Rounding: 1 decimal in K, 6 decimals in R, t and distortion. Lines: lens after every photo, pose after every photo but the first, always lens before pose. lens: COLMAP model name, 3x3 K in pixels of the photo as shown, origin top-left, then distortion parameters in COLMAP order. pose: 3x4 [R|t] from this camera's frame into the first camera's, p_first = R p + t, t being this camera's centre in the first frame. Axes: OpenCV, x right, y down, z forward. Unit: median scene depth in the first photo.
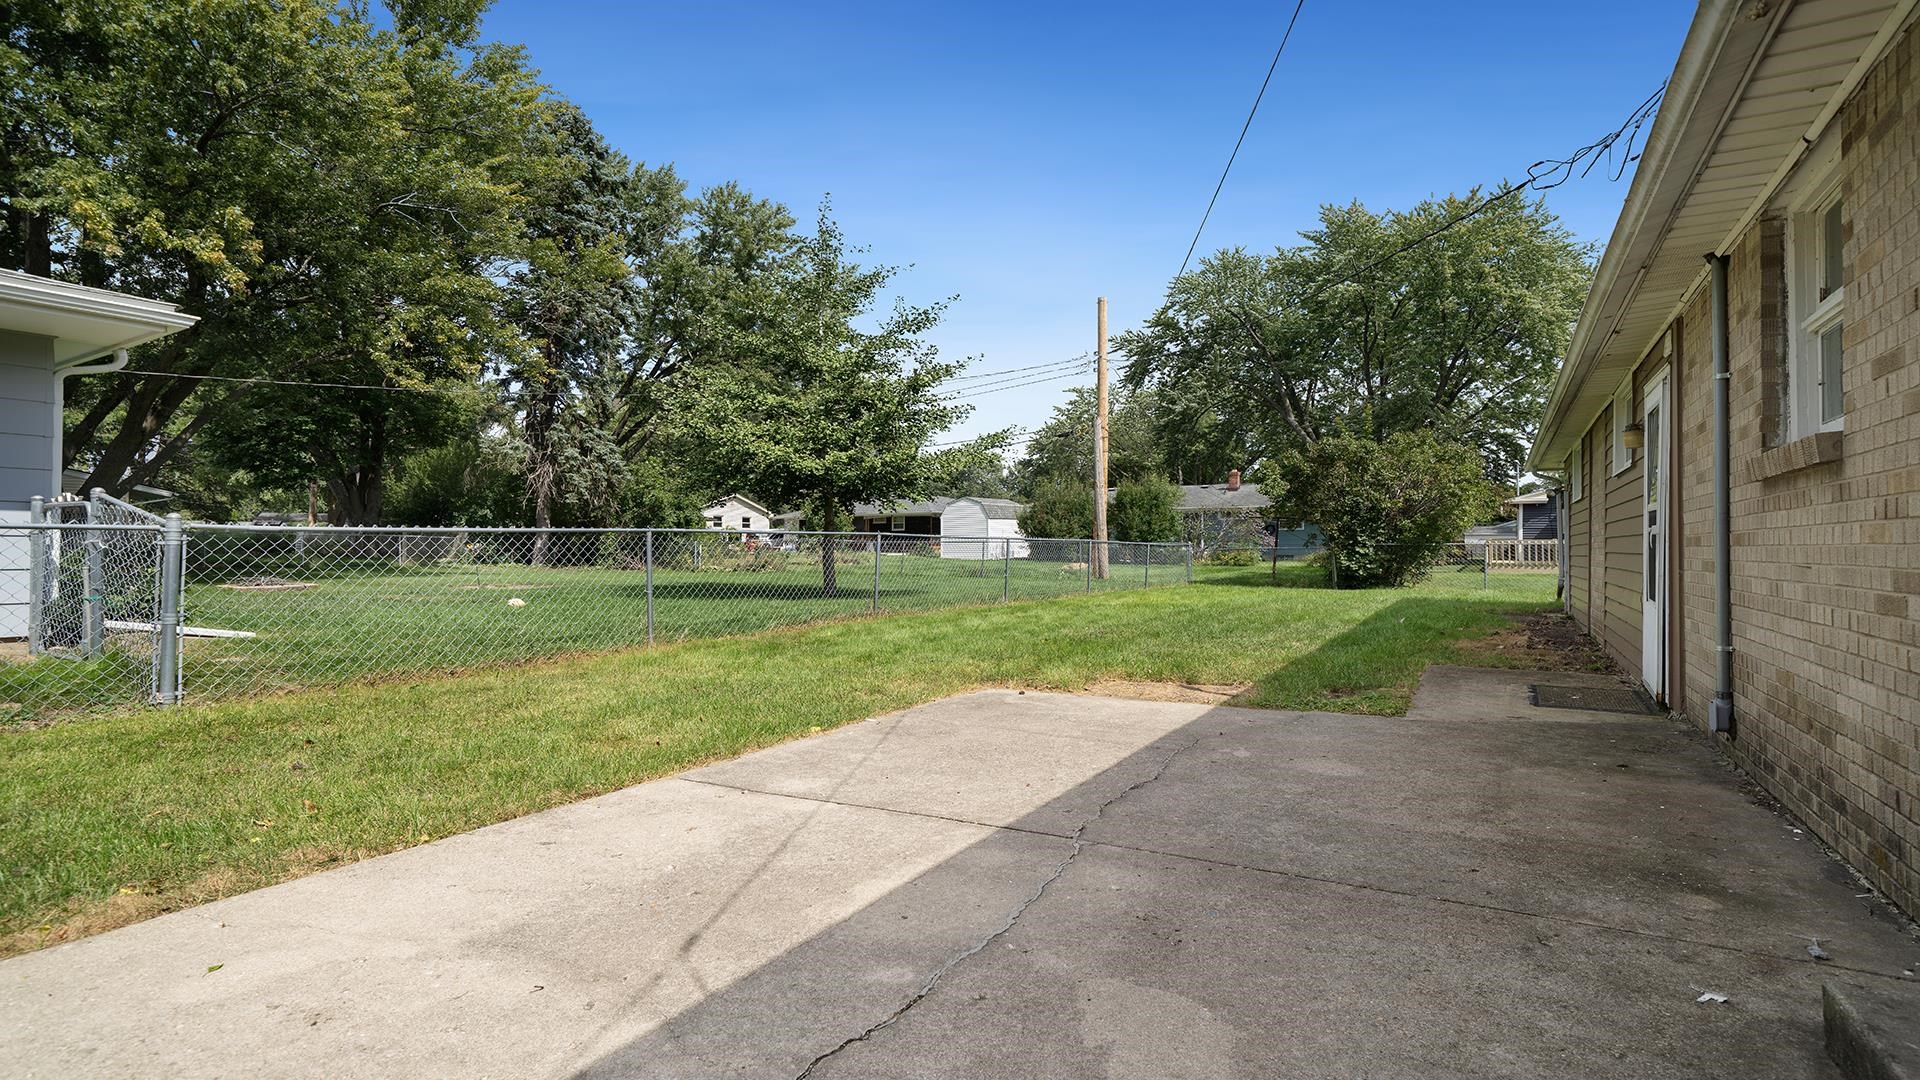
lens RADIAL K [[920.6, 0, 956.4], [0, 920.6, 540.2], [0, 0, 1]] dist [-0.002244, -0.000175]
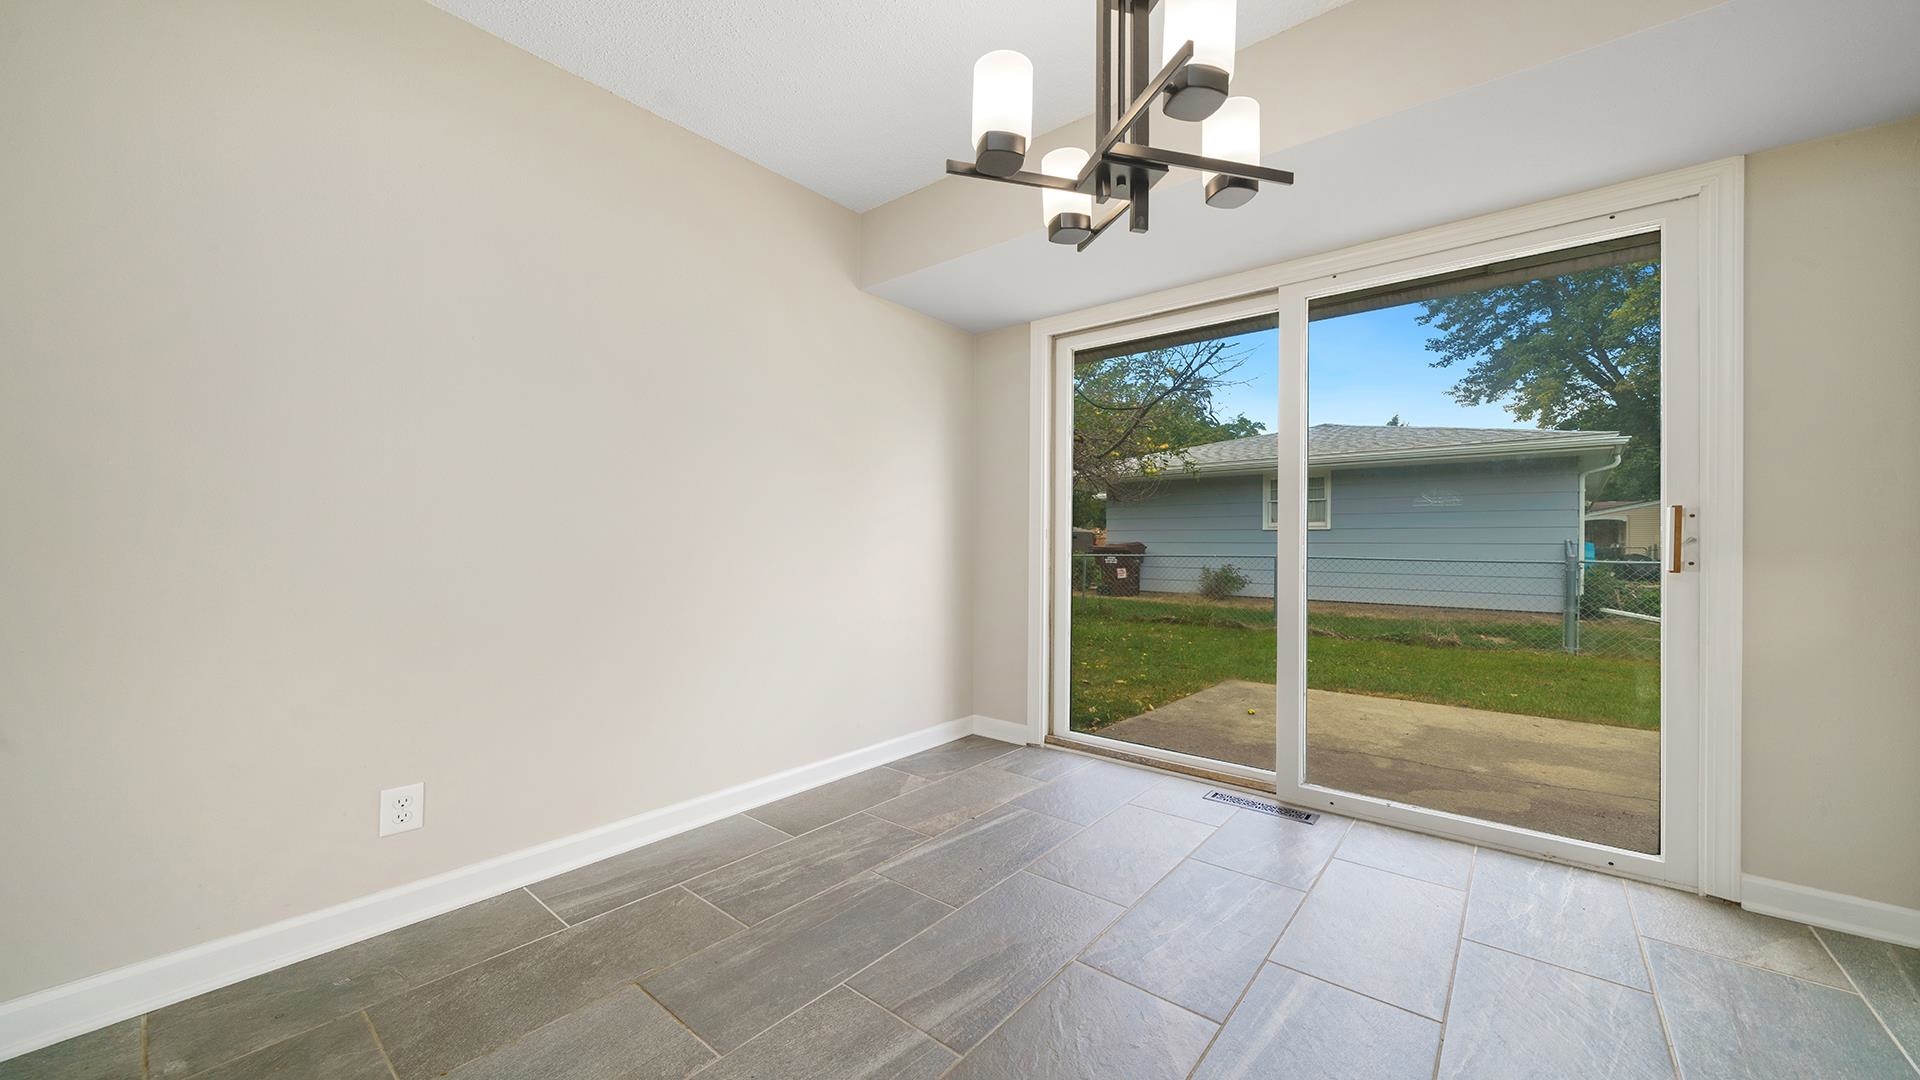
lens RADIAL K [[691.9, 0, 964.3], [0, 691.9, 540.2], [0, 0, 1]] dist [-0.001033, 0.000068]
pose [[-0.150774, -0.003570, -0.988562, 0.765338], [0.003295, 0.999986, -0.004113, -0.056726], [0.988563, -0.003878, -0.150760, -0.039284]]
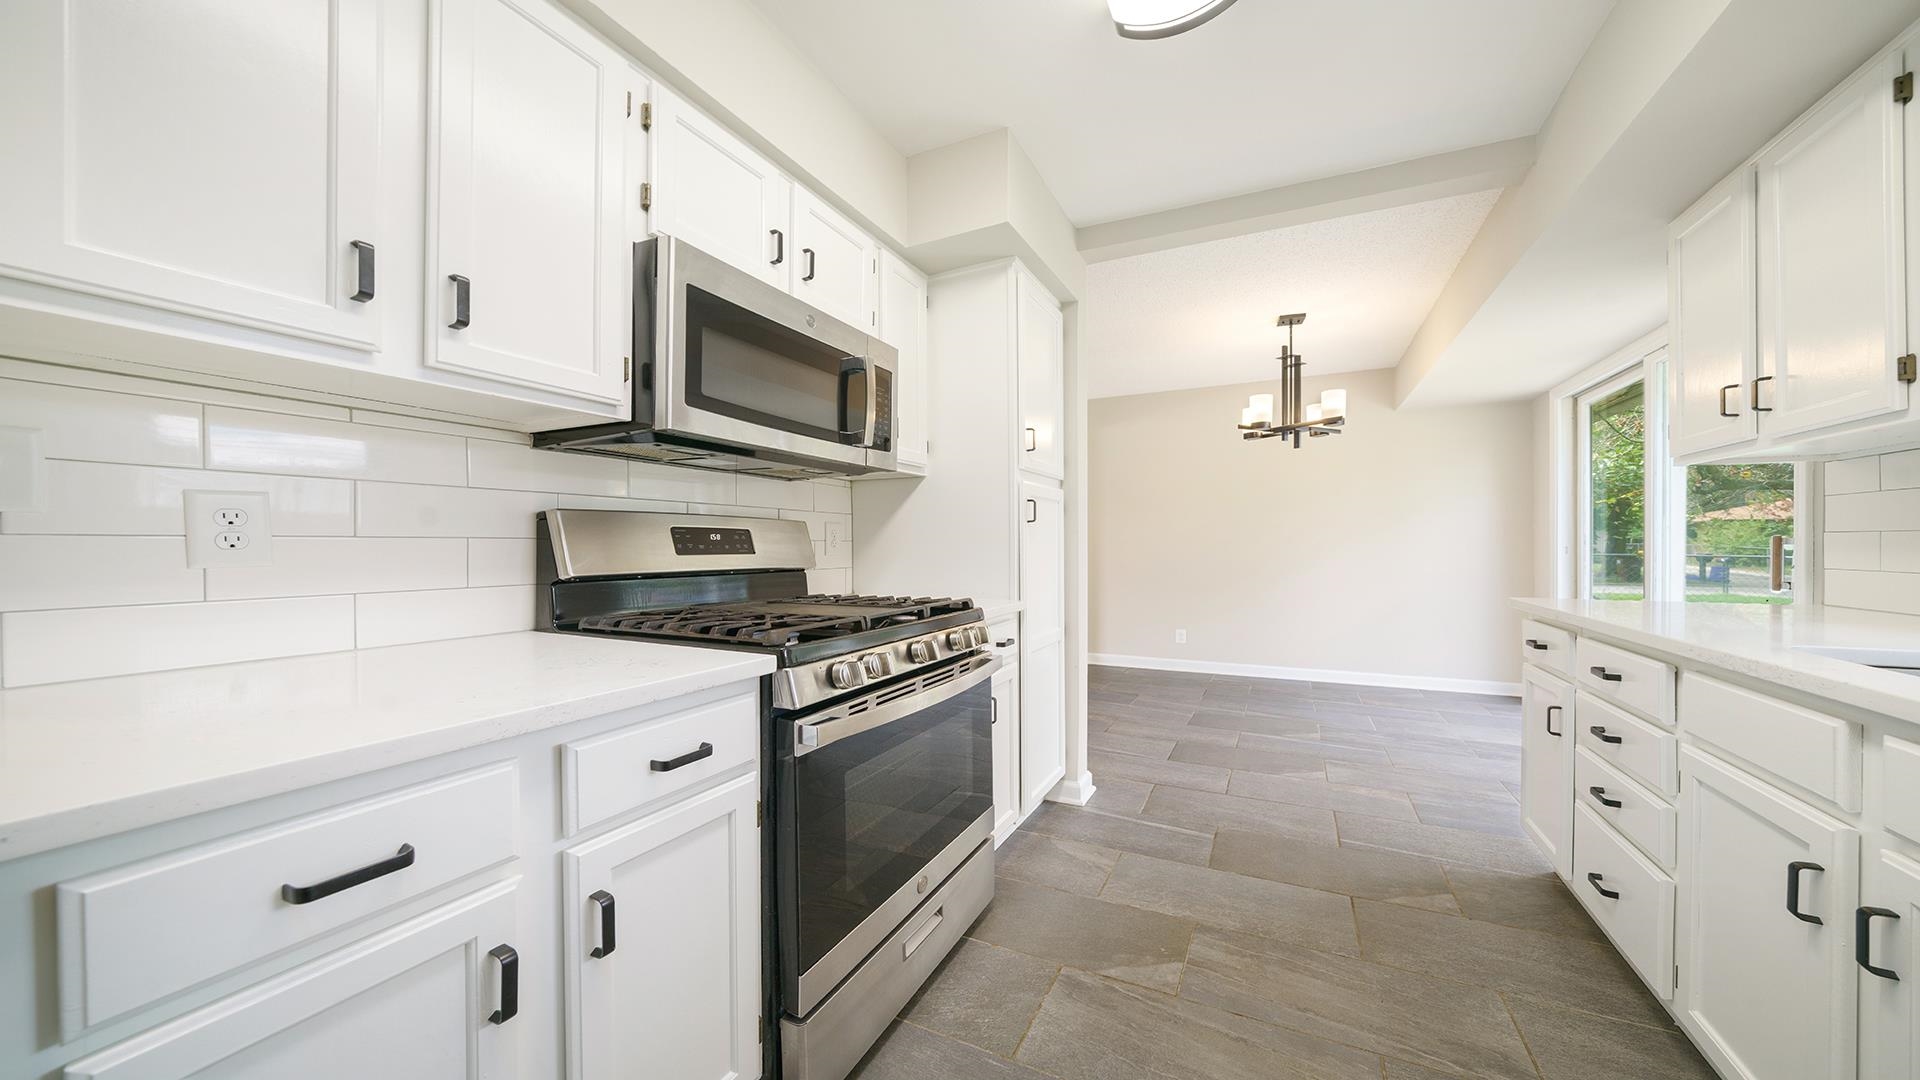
lens RADIAL K [[691.9, 0, 964.3], [0, 691.9, 540.2], [0, 0, 1]] dist [-0.001033, 0.000068]
pose [[-0.996130, -0.001264, -0.087880, 0.897535], [-0.000141, 0.999918, -0.012785, -0.065969], [0.087889, -0.012723, -0.996049, 0.622824]]
